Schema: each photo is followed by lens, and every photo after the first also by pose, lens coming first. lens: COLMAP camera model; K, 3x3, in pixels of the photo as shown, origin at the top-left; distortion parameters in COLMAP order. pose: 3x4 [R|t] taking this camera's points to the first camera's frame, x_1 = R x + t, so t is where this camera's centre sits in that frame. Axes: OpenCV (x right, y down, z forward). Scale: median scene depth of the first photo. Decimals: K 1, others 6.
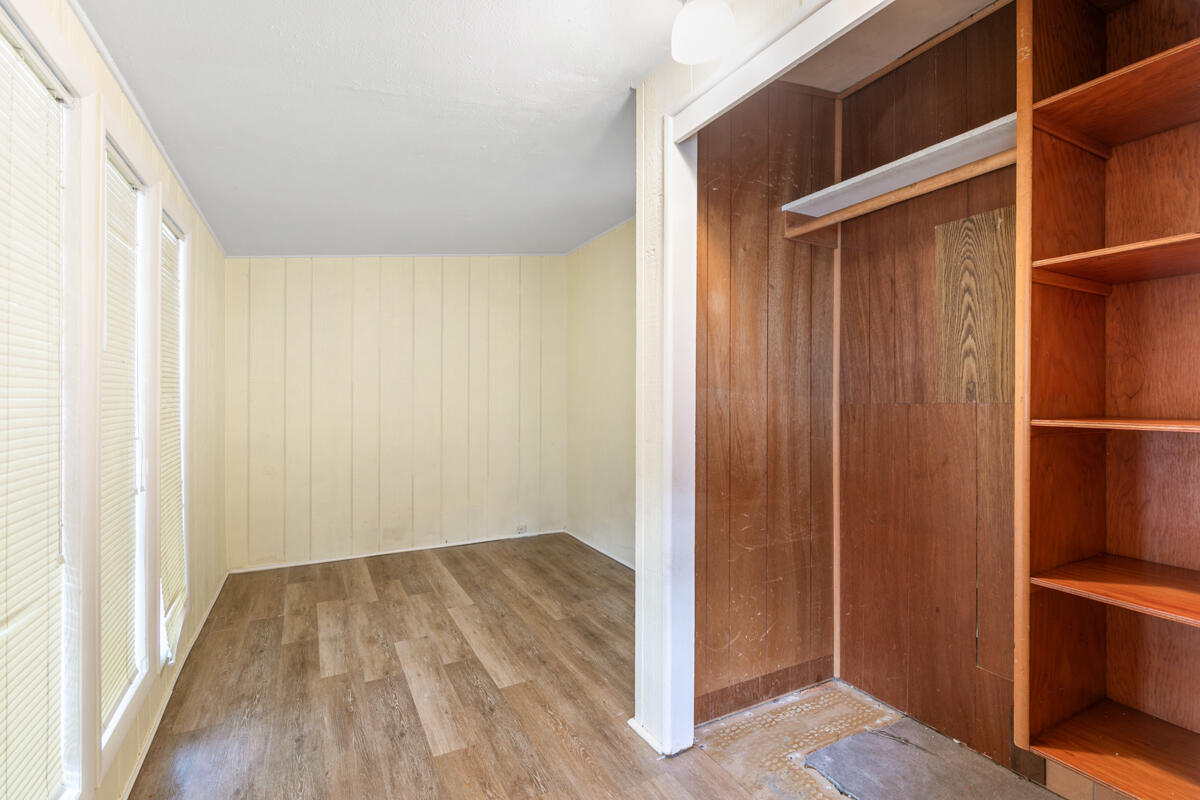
lens RADIAL K [[549.6, 0, 600.1], [0, 549.6, 398.3], [0, 0, 1]] dist [-0.000551, -0.000104]
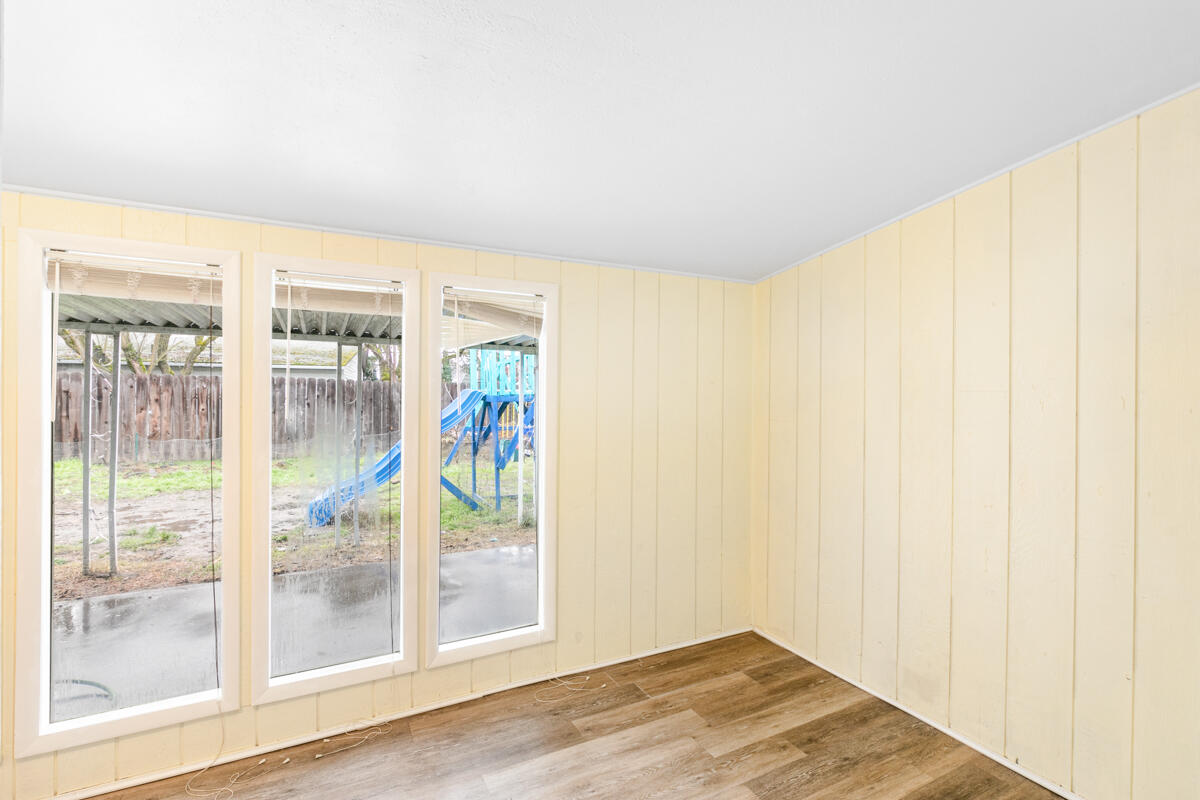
lens RADIAL K [[549.6, 0, 602.7], [0, 549.6, 400.2], [0, 0, 1]] dist [-0.000551, -0.000104]
pose [[-0.008303, -0.000079, -0.999966, 0.254945], [-0.006150, 0.999981, -0.000028, -0.063524], [0.999947, 0.006149, -0.008304, 0.826913]]
